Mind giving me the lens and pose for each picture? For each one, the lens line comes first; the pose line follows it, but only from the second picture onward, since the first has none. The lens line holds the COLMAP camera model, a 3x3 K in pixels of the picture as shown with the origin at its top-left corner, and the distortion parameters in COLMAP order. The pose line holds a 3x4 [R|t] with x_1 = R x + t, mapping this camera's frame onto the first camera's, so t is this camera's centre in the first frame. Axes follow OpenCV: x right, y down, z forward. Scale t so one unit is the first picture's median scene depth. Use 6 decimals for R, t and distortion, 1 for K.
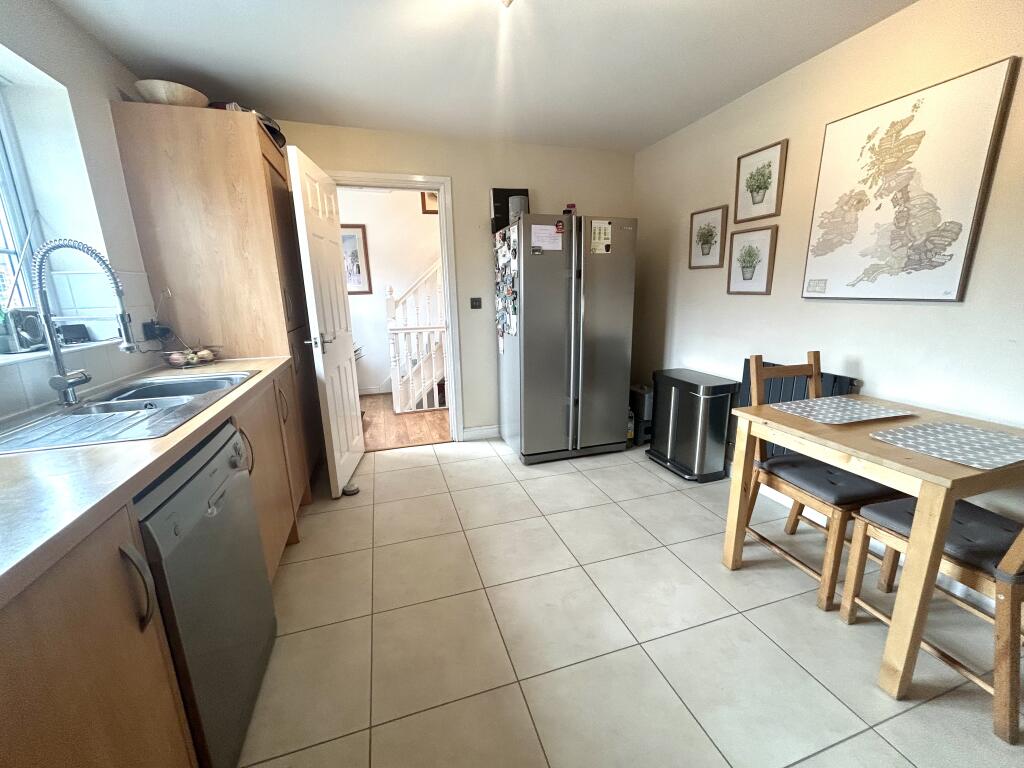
lens RADIAL K [[414.7, 0, 510.8], [0, 414.7, 385.9], [0, 0, 1]] dist [0.003628, -0.000058]
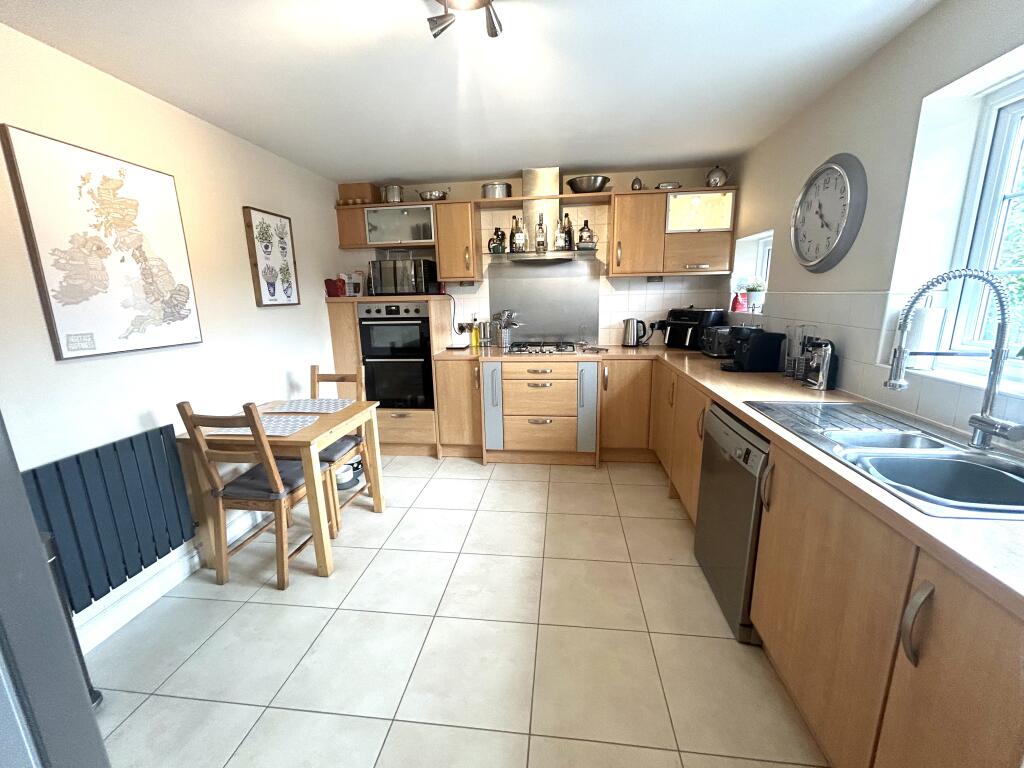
lens RADIAL K [[414.7, 0, 510.0], [0, 414.7, 384.4], [0, 0, 1]] dist [0.003628, -0.000058]
pose [[-0.908993, -0.050609, 0.413728, -0.379319], [0.131379, 0.907216, 0.399624, -0.437233], [-0.395565, 0.417610, -0.818004, 1.577174]]
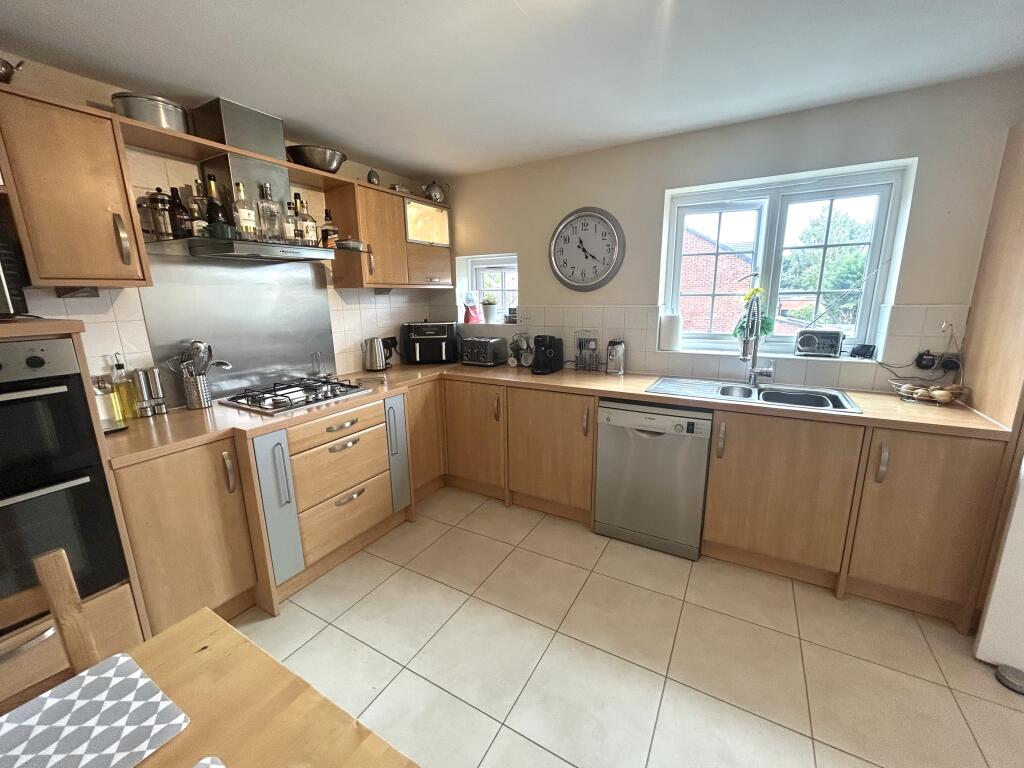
lens RADIAL K [[414.7, 0, 511.8], [0, 414.7, 386.5], [0, 0, 1]] dist [0.003628, -0.000058]
pose [[-0.735734, 0.177913, -0.653485, 0.639020], [-0.123822, 0.913283, 0.388050, -0.388441], [0.665856, 0.366418, -0.649903, 1.113289]]
